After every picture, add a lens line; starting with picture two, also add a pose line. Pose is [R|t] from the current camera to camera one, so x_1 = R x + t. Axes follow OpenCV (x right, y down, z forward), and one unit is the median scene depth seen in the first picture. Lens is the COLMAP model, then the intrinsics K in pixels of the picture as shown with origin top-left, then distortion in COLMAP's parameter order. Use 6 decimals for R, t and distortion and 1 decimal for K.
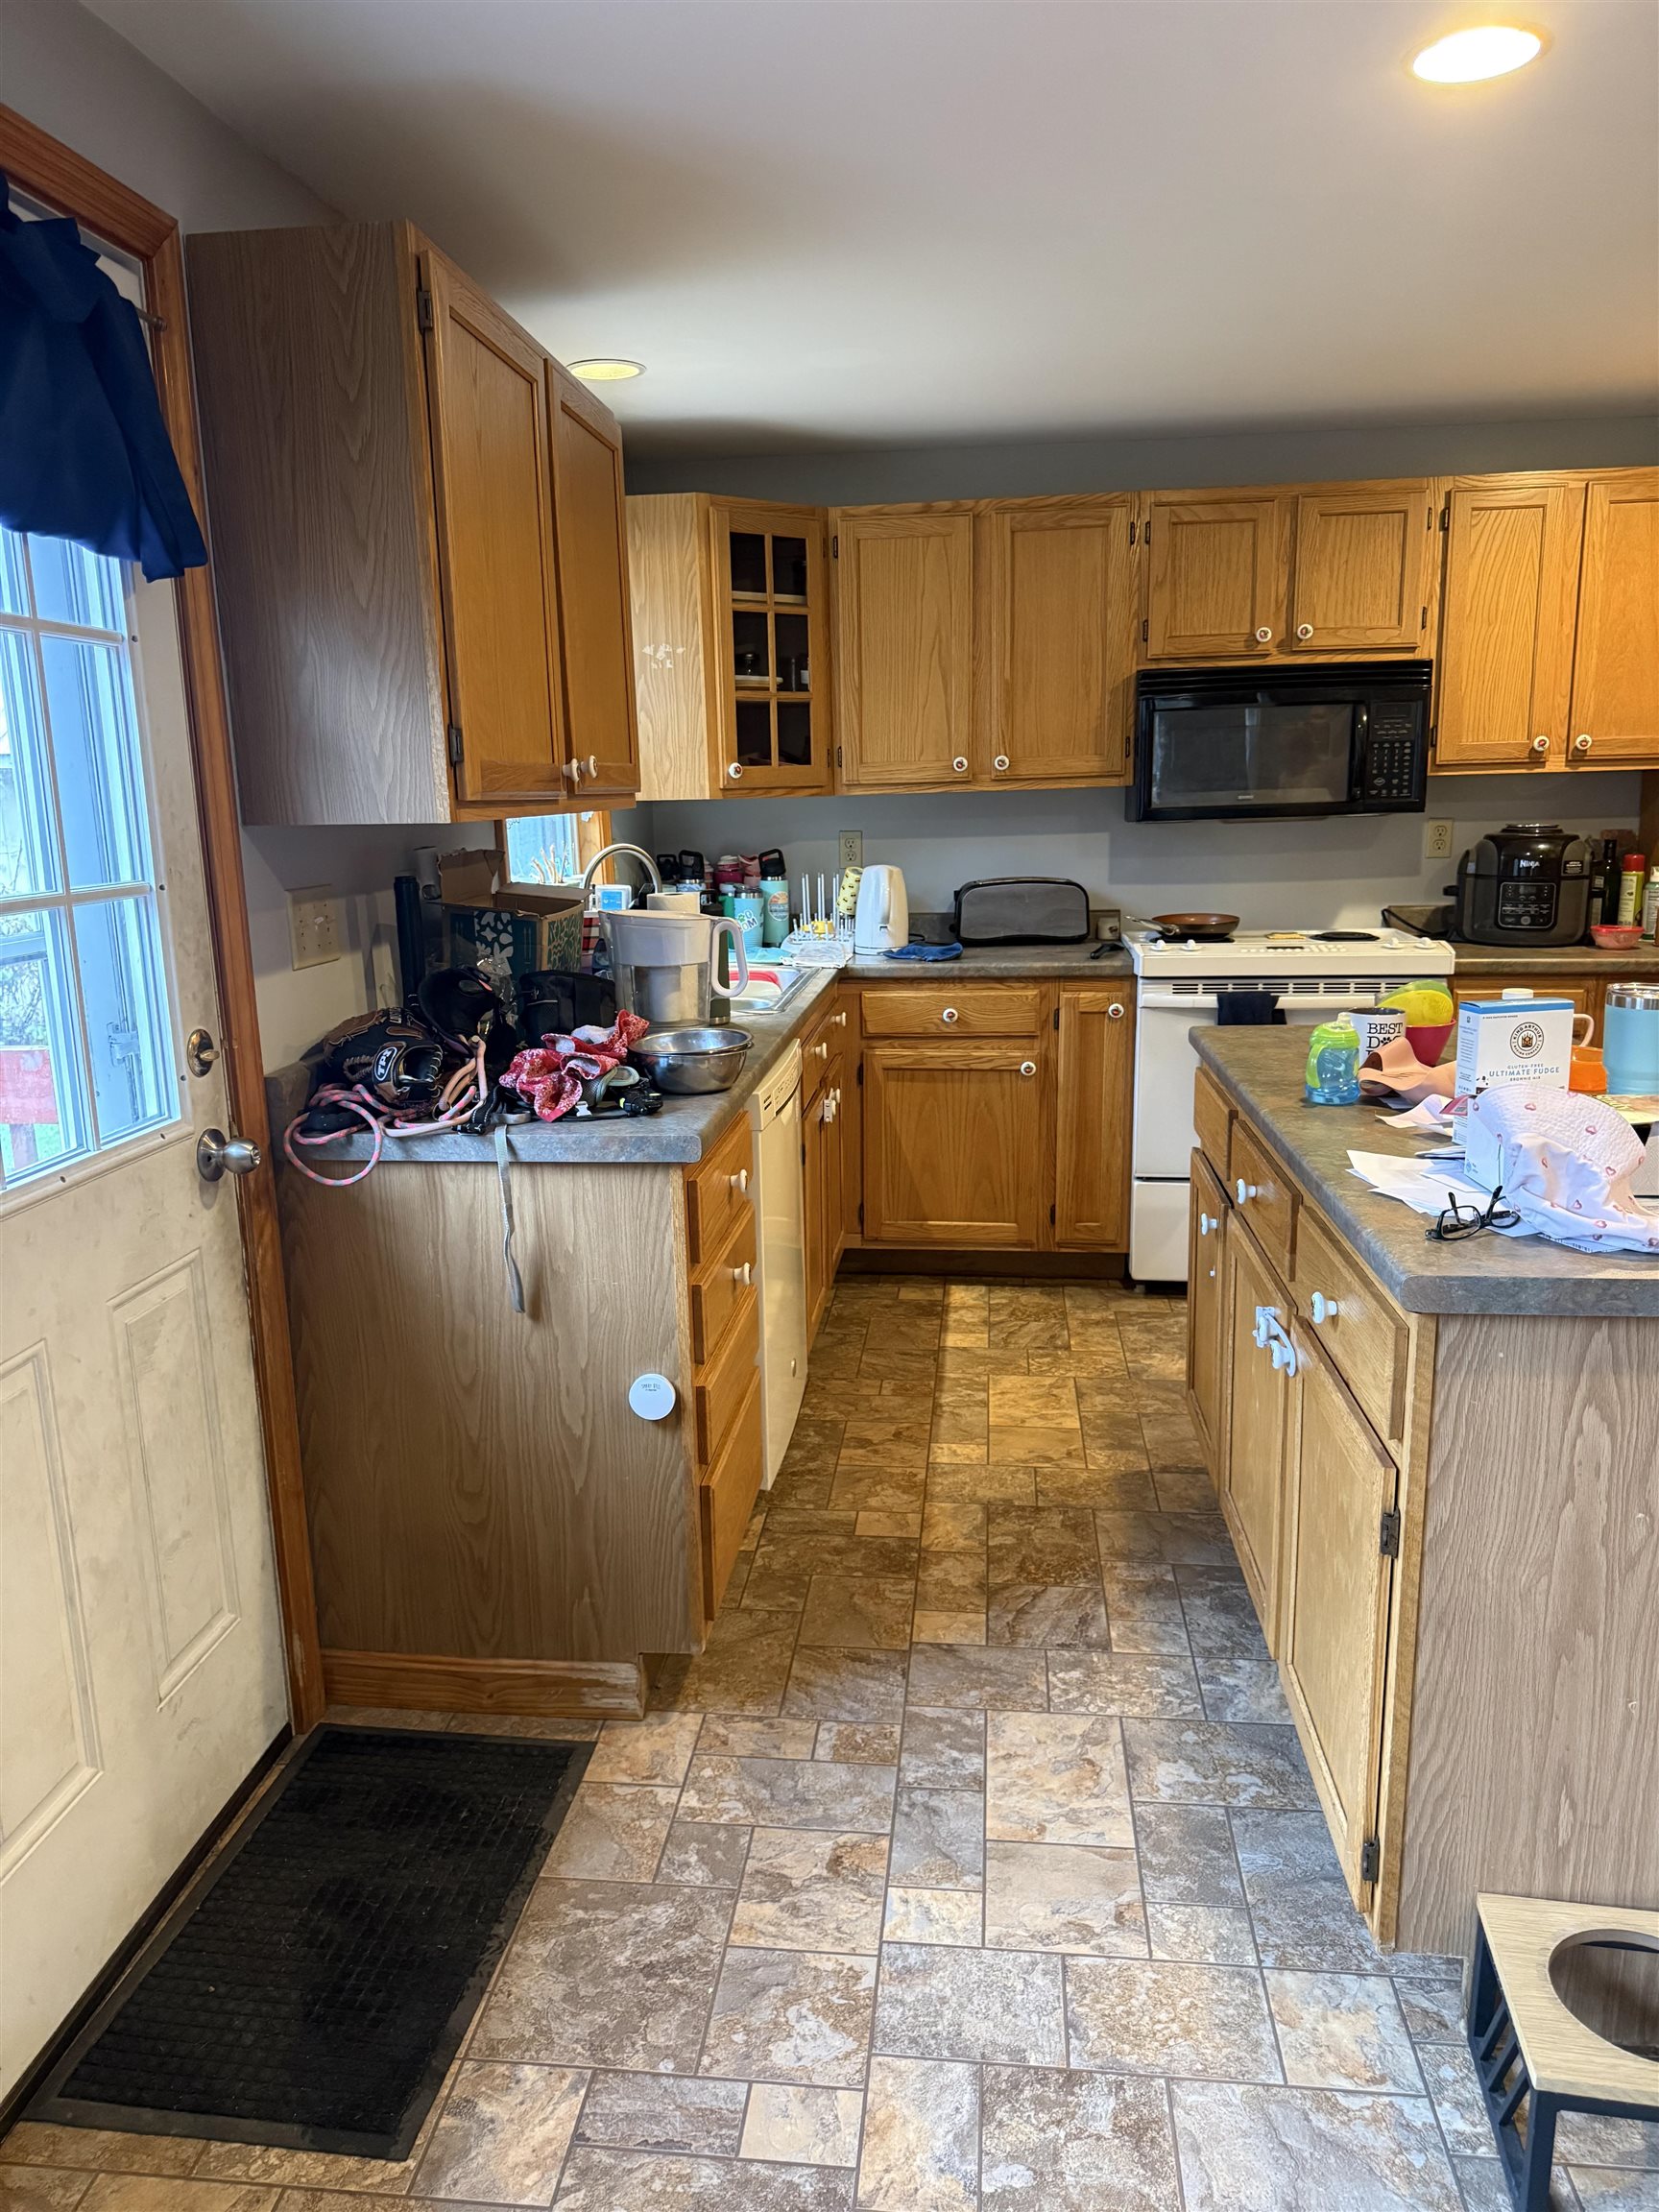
lens RADIAL K [[1526.6, 0, 822.1], [0, 1526.6, 1112.4], [0, 0, 1]] dist [0.067054, -0.095014]
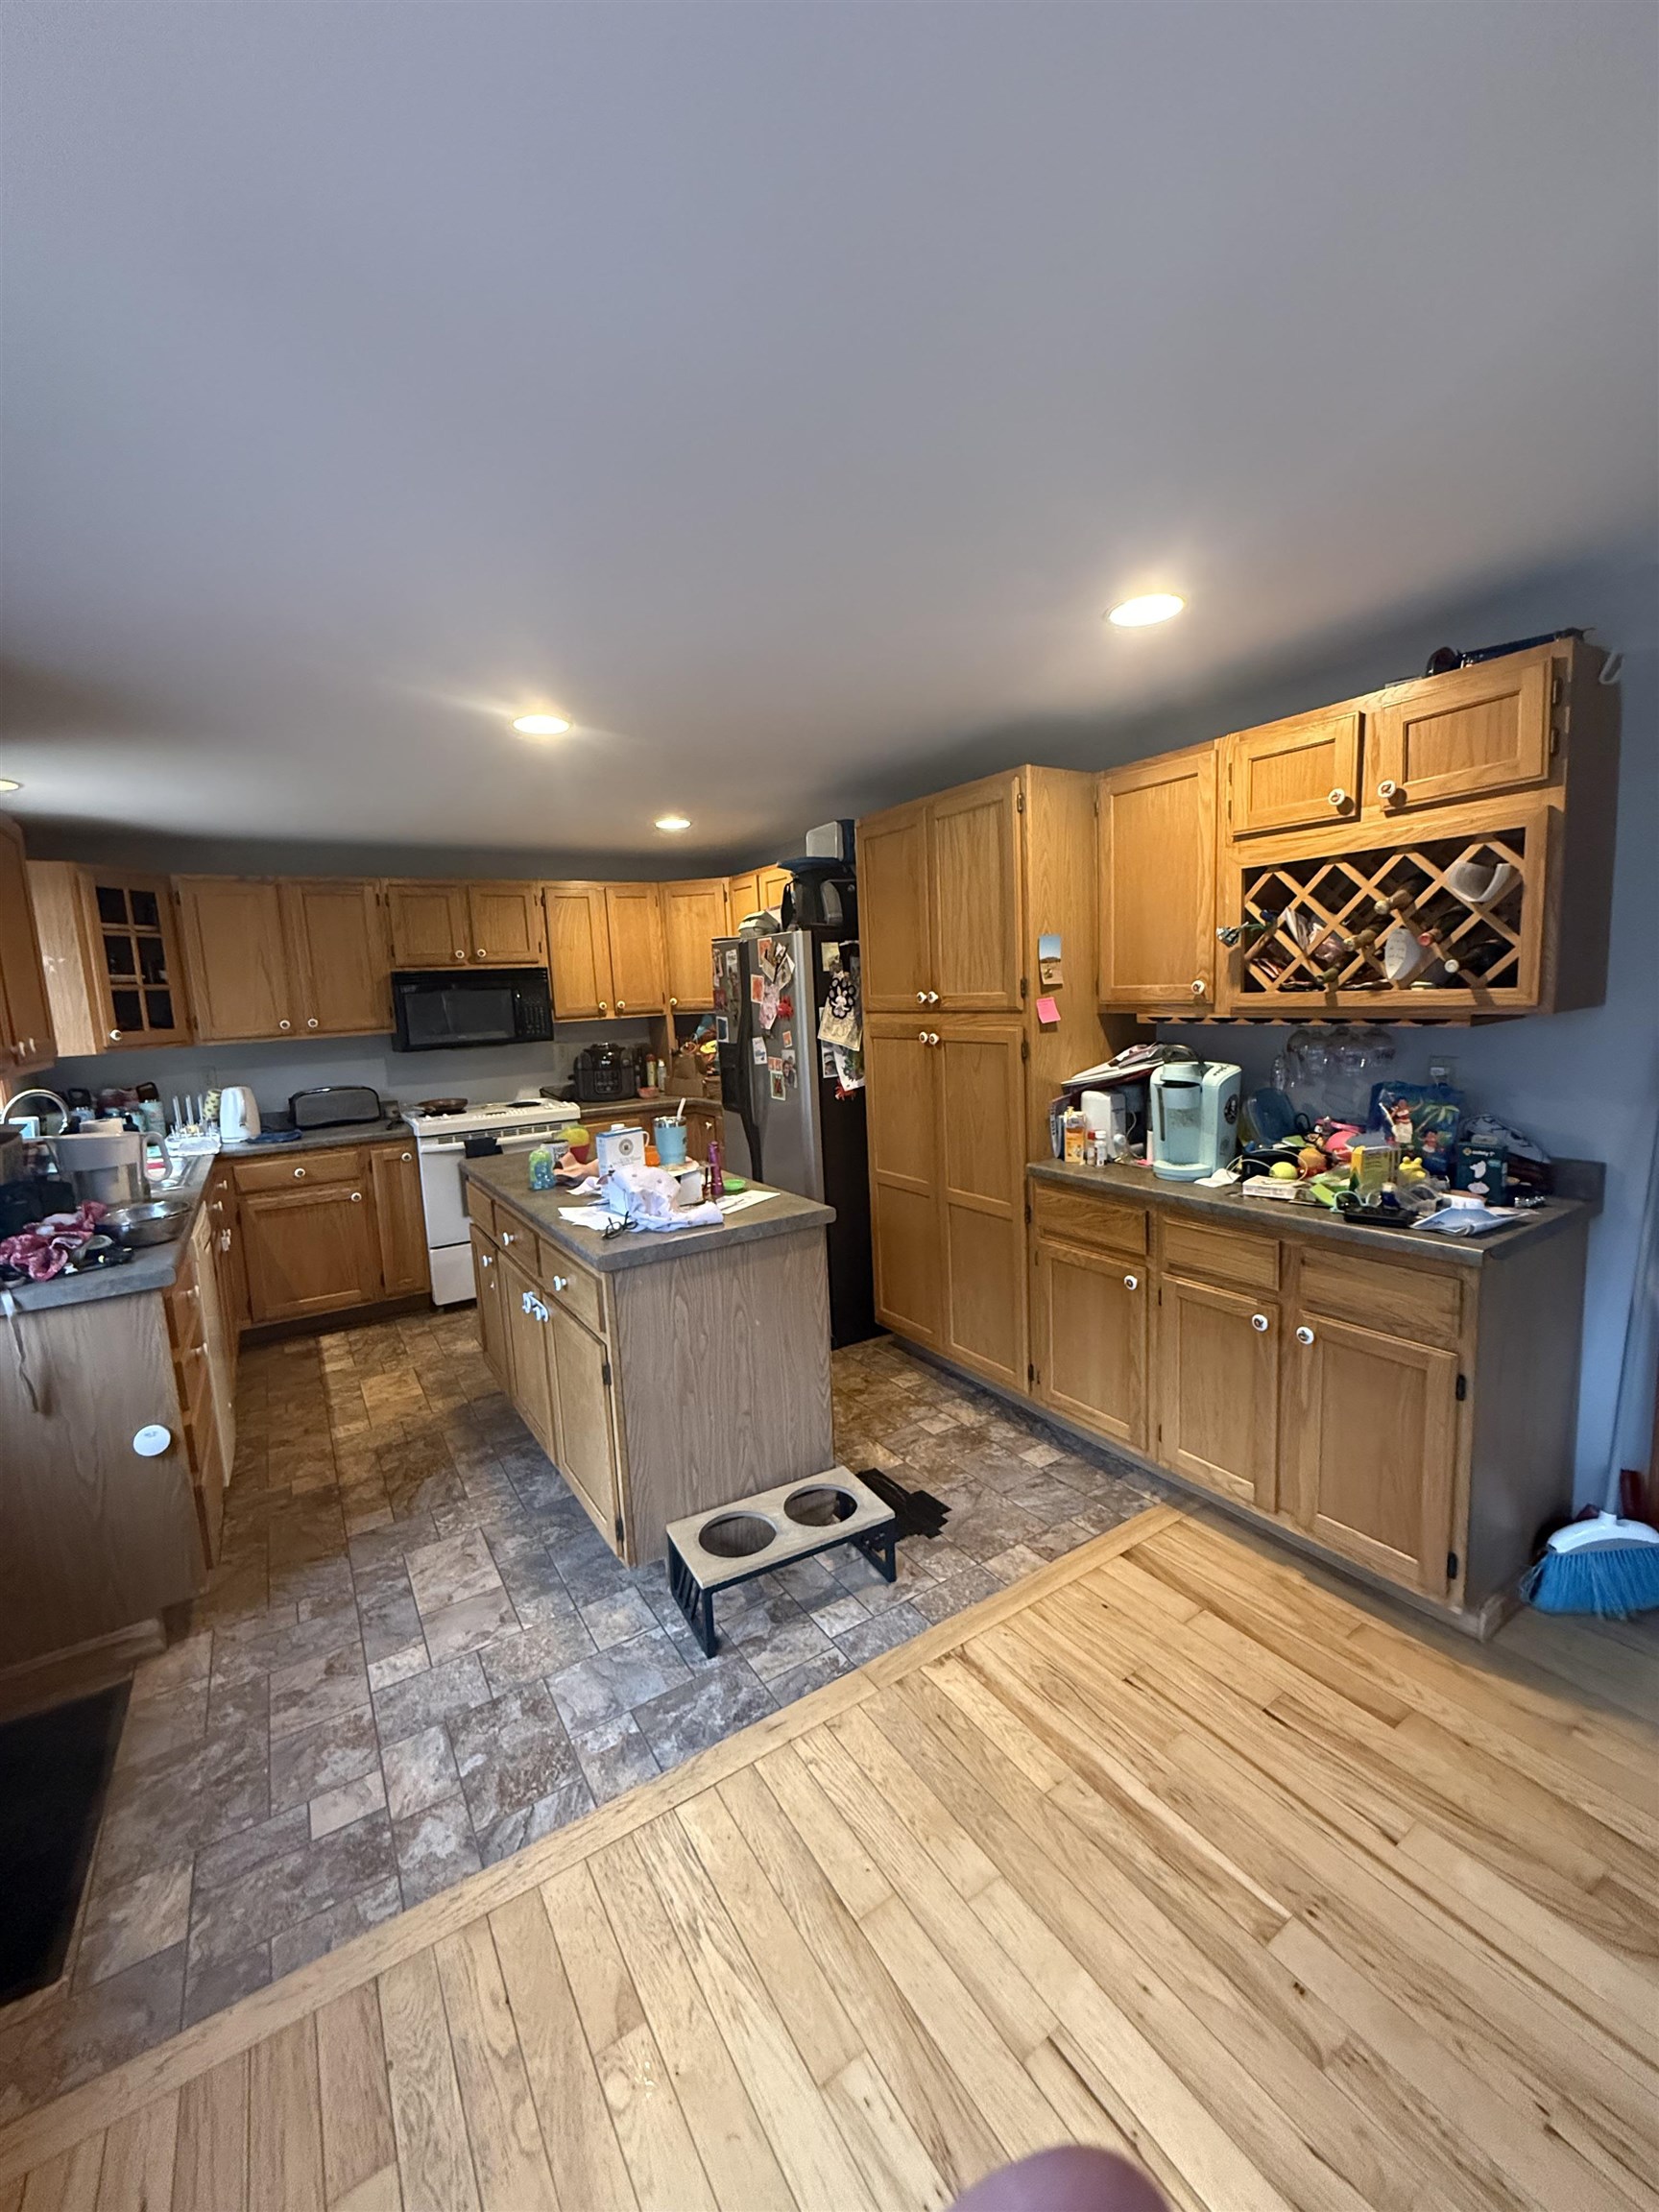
lens RADIAL K [[875.5, 0, 825.2], [0, 875.5, 1104.1], [0, 0, 1]] dist [0.001371, 0.000260]
pose [[0.774296, -0.095618, 0.625558, -0.094704], [0.160810, 0.985800, -0.048363, 0.000331], [-0.612051, 0.138044, 0.778677, -0.155204]]
